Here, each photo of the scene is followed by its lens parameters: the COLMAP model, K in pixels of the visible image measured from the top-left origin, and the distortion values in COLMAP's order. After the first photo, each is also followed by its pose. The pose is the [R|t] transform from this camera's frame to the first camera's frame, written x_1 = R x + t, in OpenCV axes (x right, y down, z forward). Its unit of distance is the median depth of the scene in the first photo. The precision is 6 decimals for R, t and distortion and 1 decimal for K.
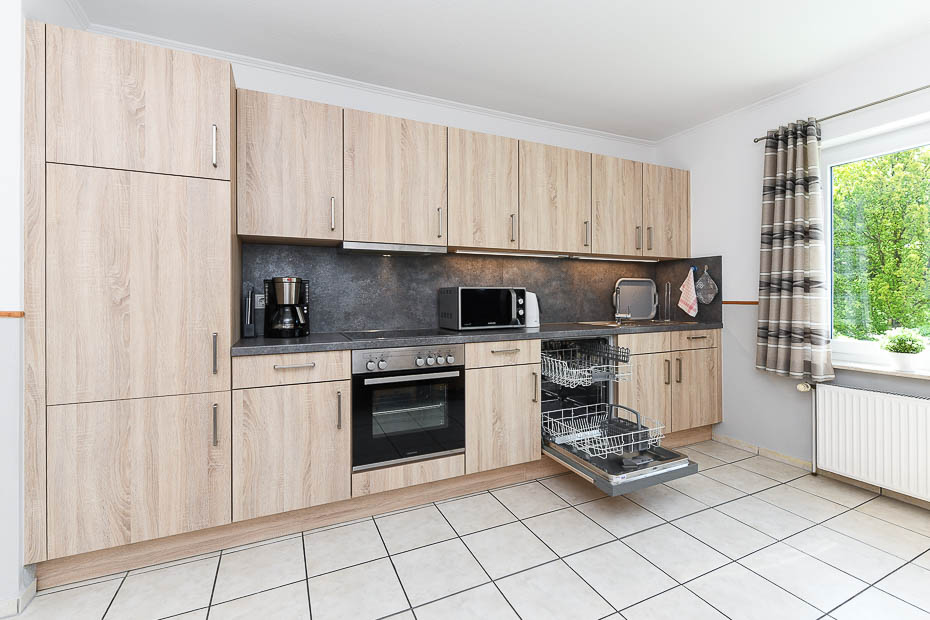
lens RADIAL K [[413.3, 0, 467.6], [0, 413.3, 302.5], [0, 0, 1]] dist [-0.001525, -0.000308]
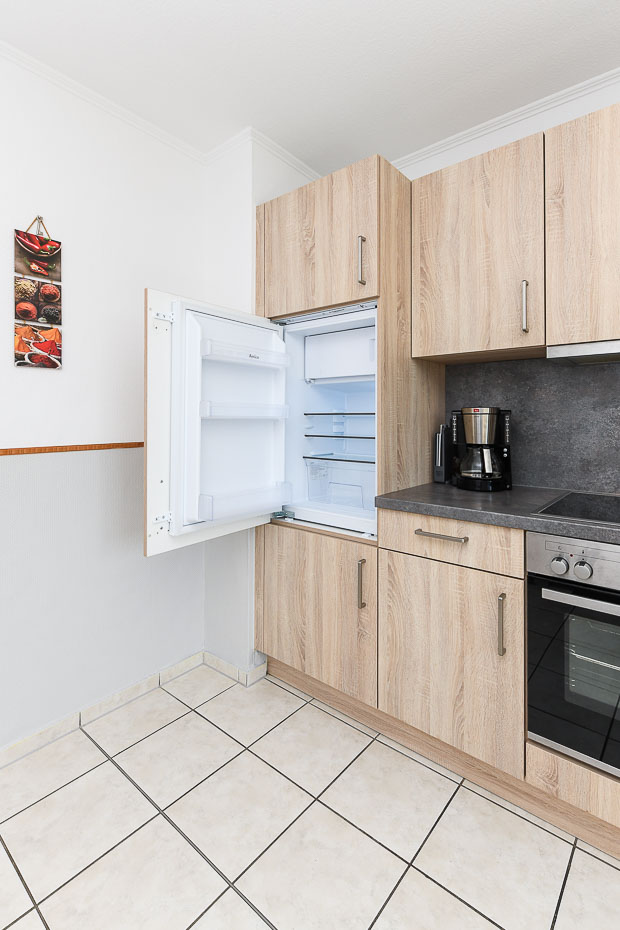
lens RADIAL K [[443.2, 0, 329.7], [0, 443.2, 413.9], [0, 0, 1]] dist [-0.000761, -0.001292]
pose [[0.440757, -0.003448, -0.897620, 0.165620], [-0.013777, 0.999849, -0.010606, -0.040601], [0.897521, 0.017041, 0.440643, 0.466617]]
